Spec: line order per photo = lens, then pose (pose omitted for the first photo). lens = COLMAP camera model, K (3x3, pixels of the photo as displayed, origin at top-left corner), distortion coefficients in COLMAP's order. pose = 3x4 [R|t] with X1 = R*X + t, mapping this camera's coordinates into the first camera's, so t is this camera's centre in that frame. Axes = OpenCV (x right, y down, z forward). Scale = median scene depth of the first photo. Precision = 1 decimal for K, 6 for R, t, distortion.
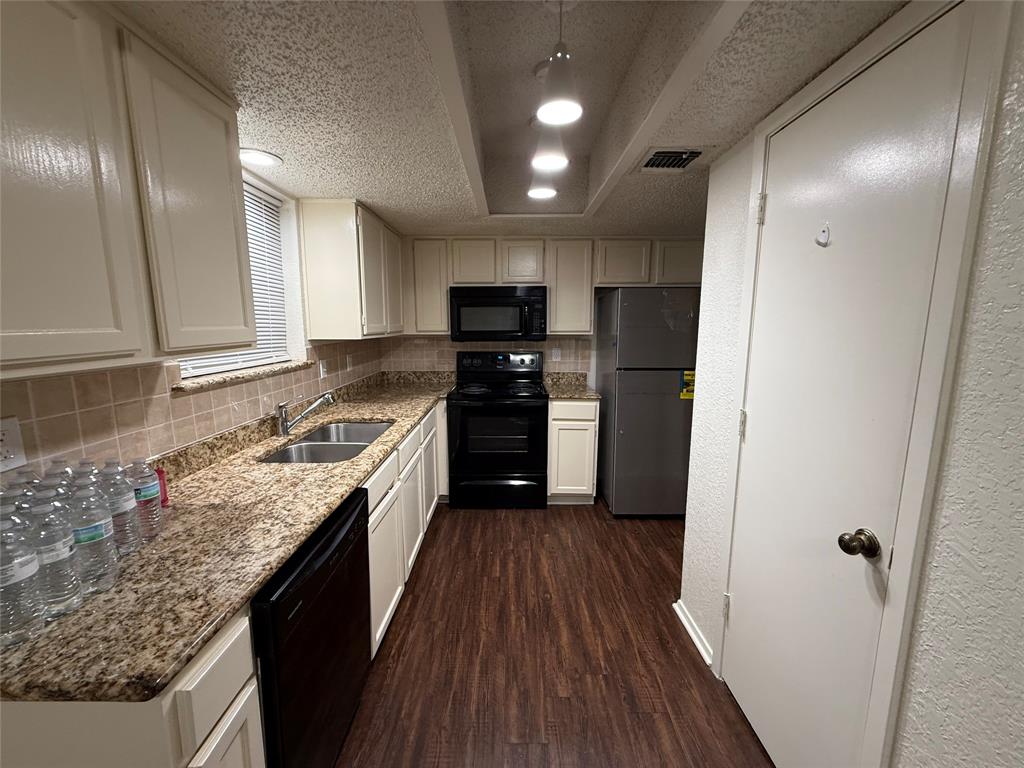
lens RADIAL K [[406.5, 0, 510.0], [0, 406.5, 381.0], [0, 0, 1]] dist [0.003497, -0.000993]
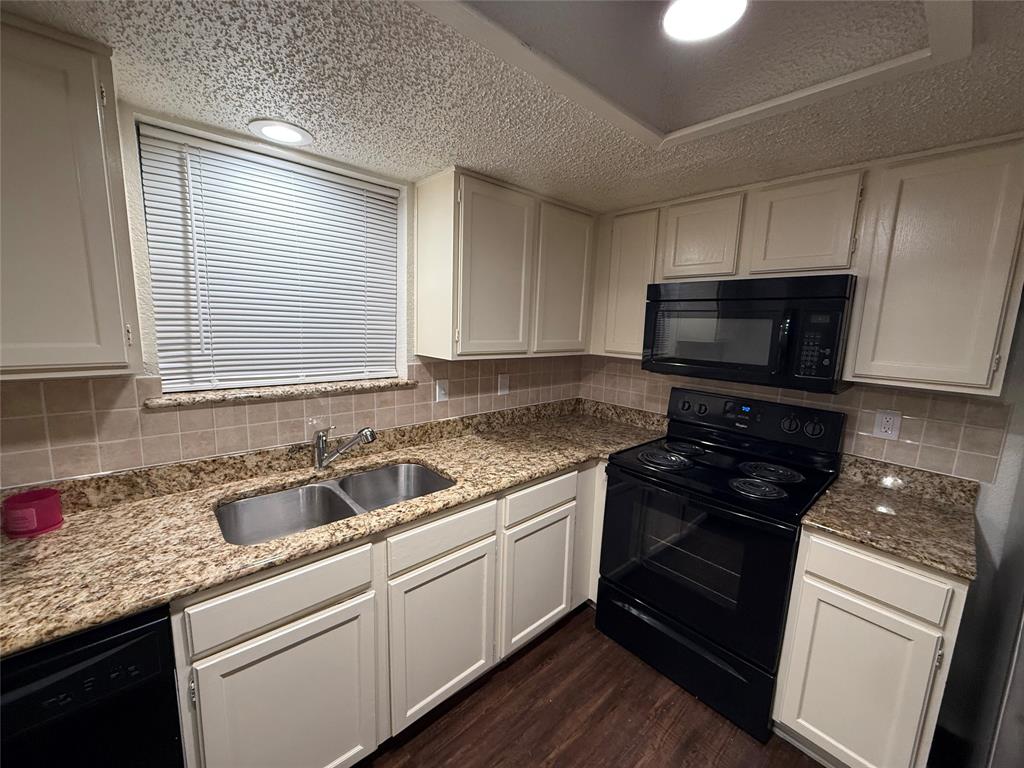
lens RADIAL K [[406.5, 0, 510.5], [0, 406.5, 381.9], [0, 0, 1]] dist [0.003497, -0.000993]
pose [[0.671580, 0.134814, -0.728564, 0.260778], [-0.141541, 0.988542, 0.052449, -0.126292], [0.727287, 0.067898, 0.682967, 0.620662]]
